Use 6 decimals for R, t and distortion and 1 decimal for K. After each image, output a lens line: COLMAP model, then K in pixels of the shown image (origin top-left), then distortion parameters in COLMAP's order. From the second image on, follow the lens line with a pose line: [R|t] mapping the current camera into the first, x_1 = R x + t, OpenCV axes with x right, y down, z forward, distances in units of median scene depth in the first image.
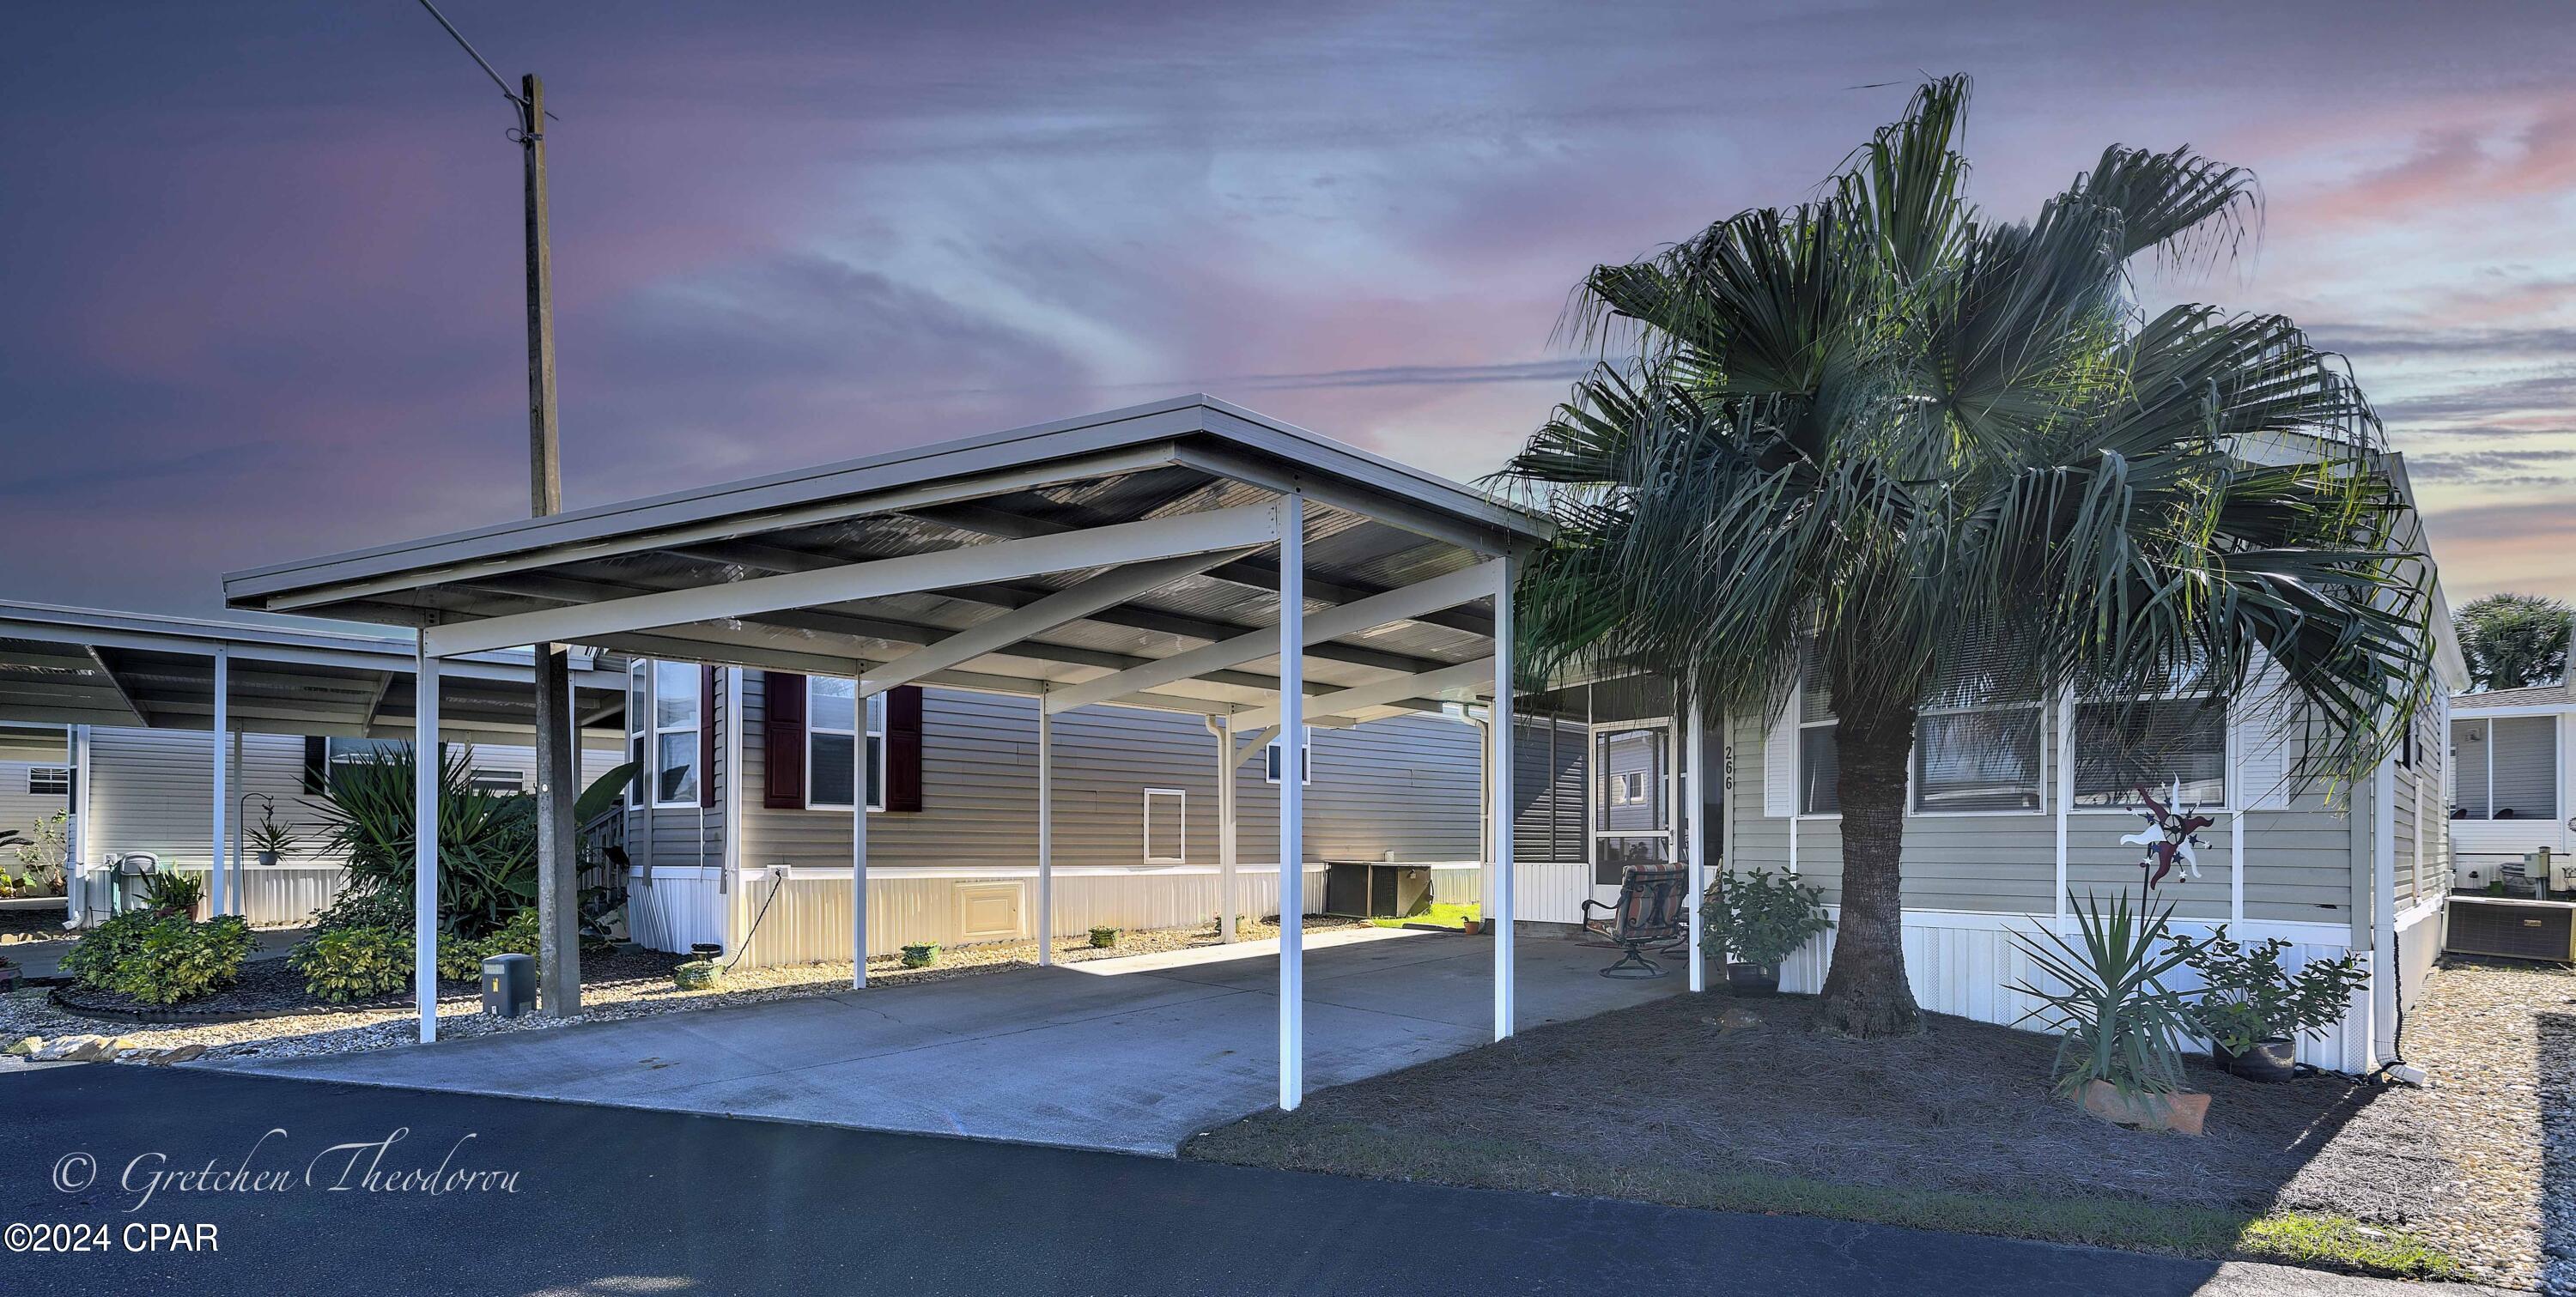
lens RADIAL K [[1034.5, 0, 1119.9], [0, 1034.5, 848.8], [0, 0, 1]] dist [0.026577, 0.000015]
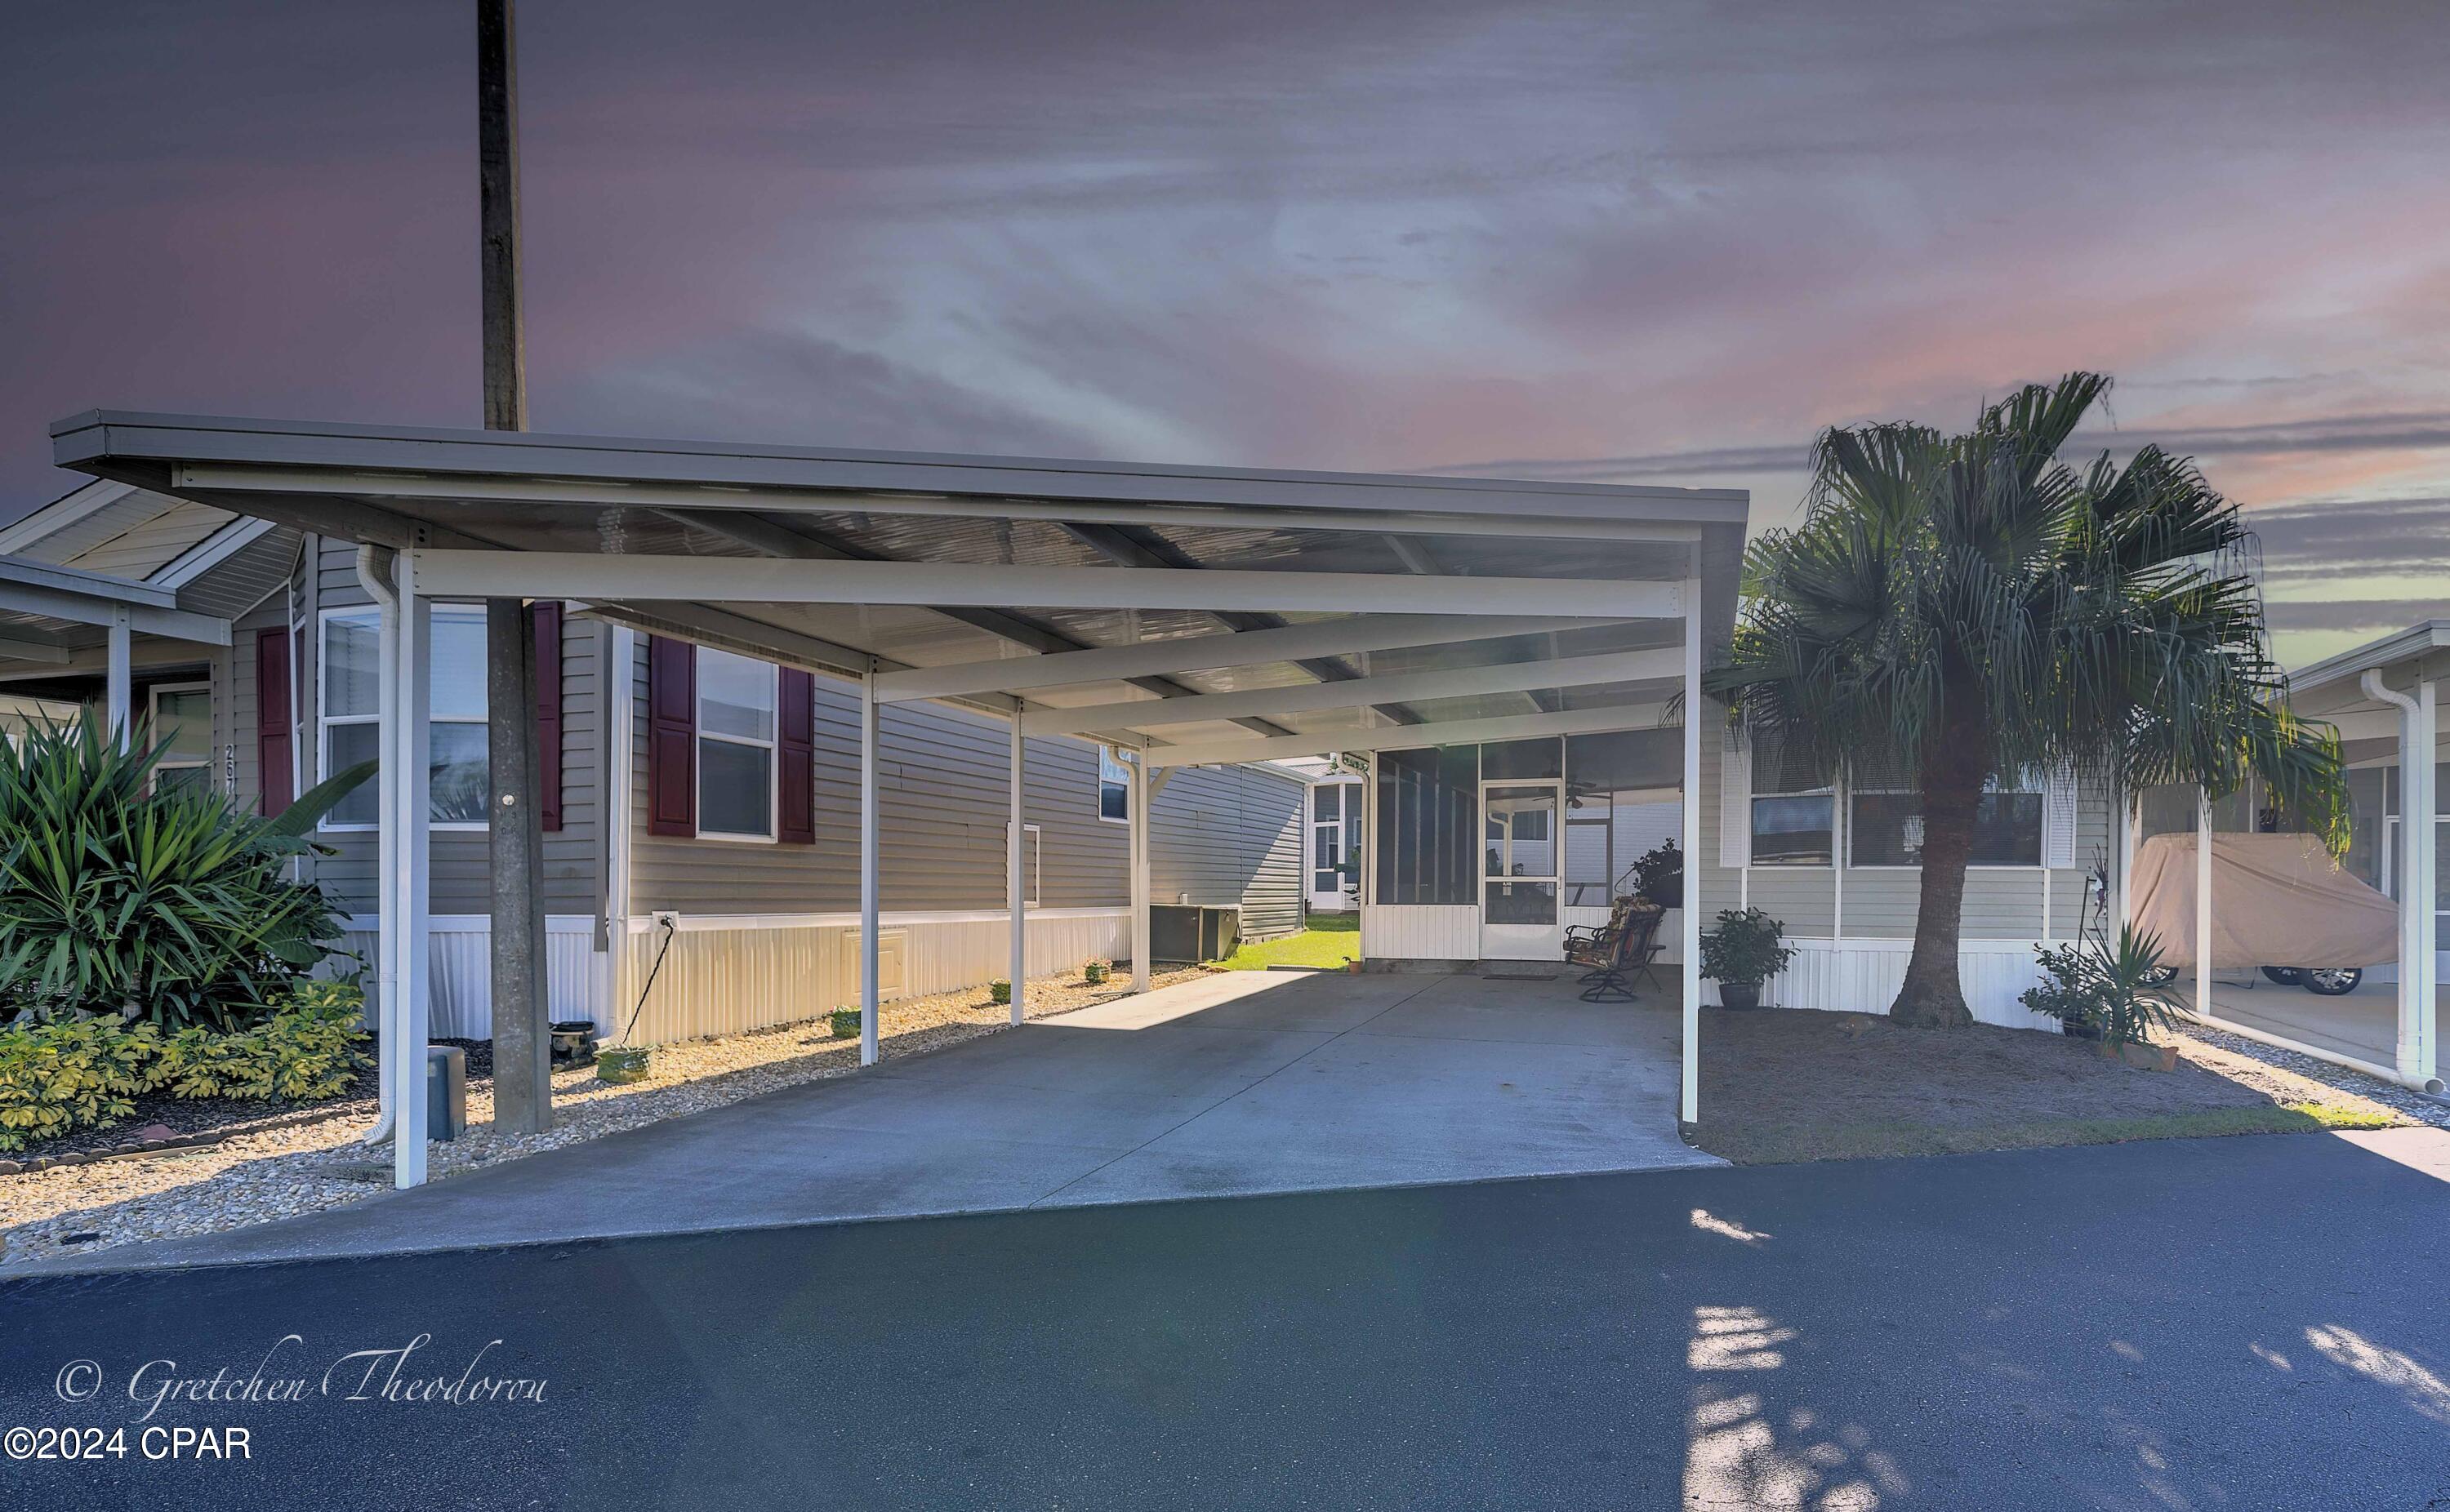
lens RADIAL K [[1159.0, 0, 1203.3], [0, 1159.0, 880.0], [0, 0, 1]] dist [-0.000946, -0.000127]
pose [[0.868126, 0.007045, 0.496294, -0.404878], [-0.002732, 0.999952, -0.009417, -0.000244], [-0.496337, 0.006819, 0.868103, 0.071108]]
